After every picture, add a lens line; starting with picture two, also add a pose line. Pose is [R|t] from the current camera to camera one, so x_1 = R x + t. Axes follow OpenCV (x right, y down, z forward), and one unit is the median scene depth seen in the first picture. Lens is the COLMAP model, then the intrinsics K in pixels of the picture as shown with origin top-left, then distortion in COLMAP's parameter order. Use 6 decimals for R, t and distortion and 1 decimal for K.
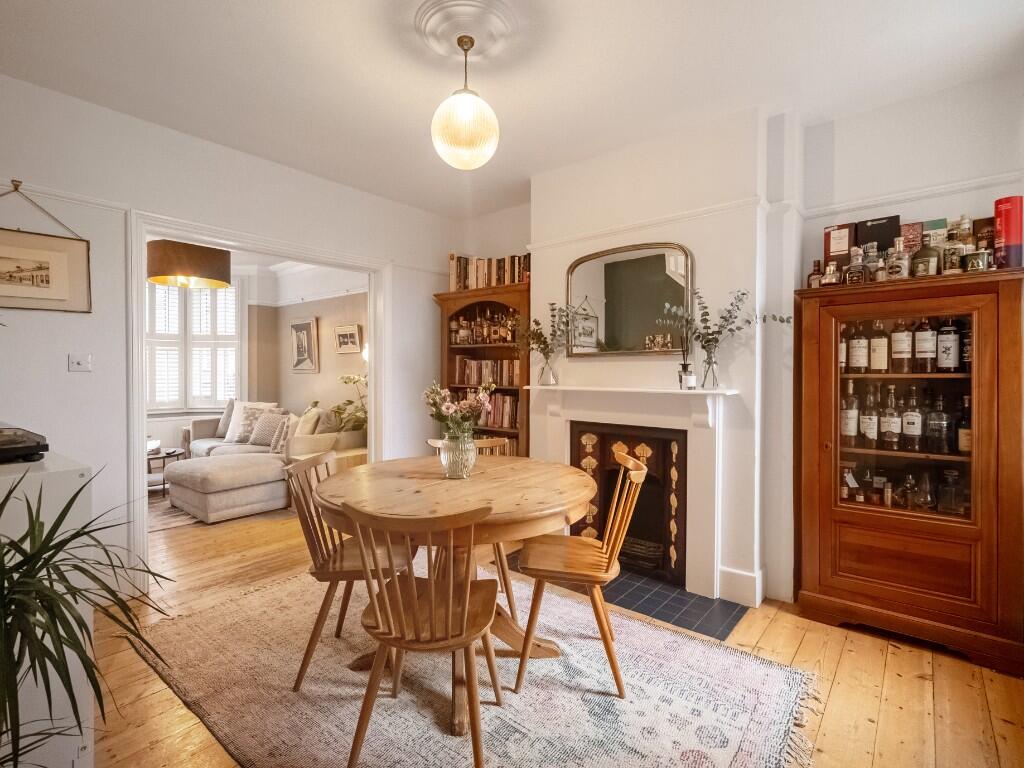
lens RADIAL K [[500.2, 0, 511.2], [0, 500.2, 376.7], [0, 0, 1]] dist [0.002774, 0.000205]
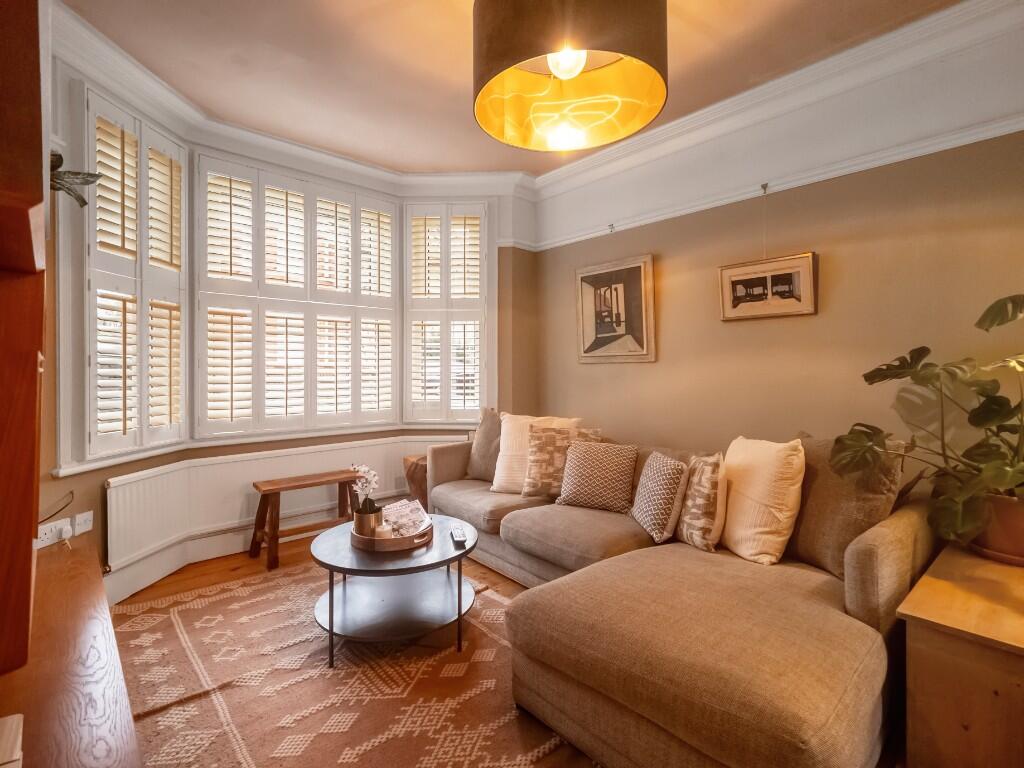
lens RADIAL K [[500.2, 0, 511.2], [0, 500.2, 376.7], [0, 0, 1]] dist [0.002774, 0.000205]
pose [[0.987889, -0.003199, -0.155128, -0.447037], [0.004789, 0.999940, 0.009875, 0.002496], [0.155087, -0.010499, 0.987845, 0.449075]]
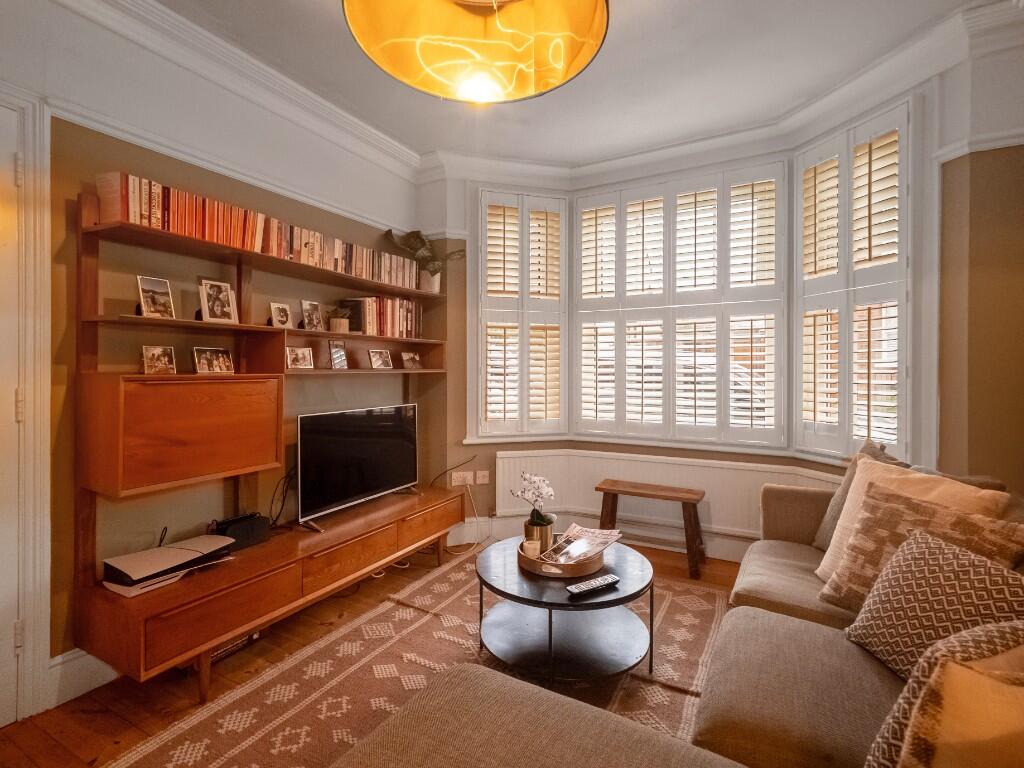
lens RADIAL K [[482.1, 0, 512.0], [0, 482.1, 384.0], [0, 0, 1]] dist [-0.001800, -0.000413]
pose [[0.178969, 0.019570, -0.983660, -0.277245], [-0.004977, 0.999807, 0.018986, -0.002795], [0.983842, 0.001498, 0.179032, 0.705893]]
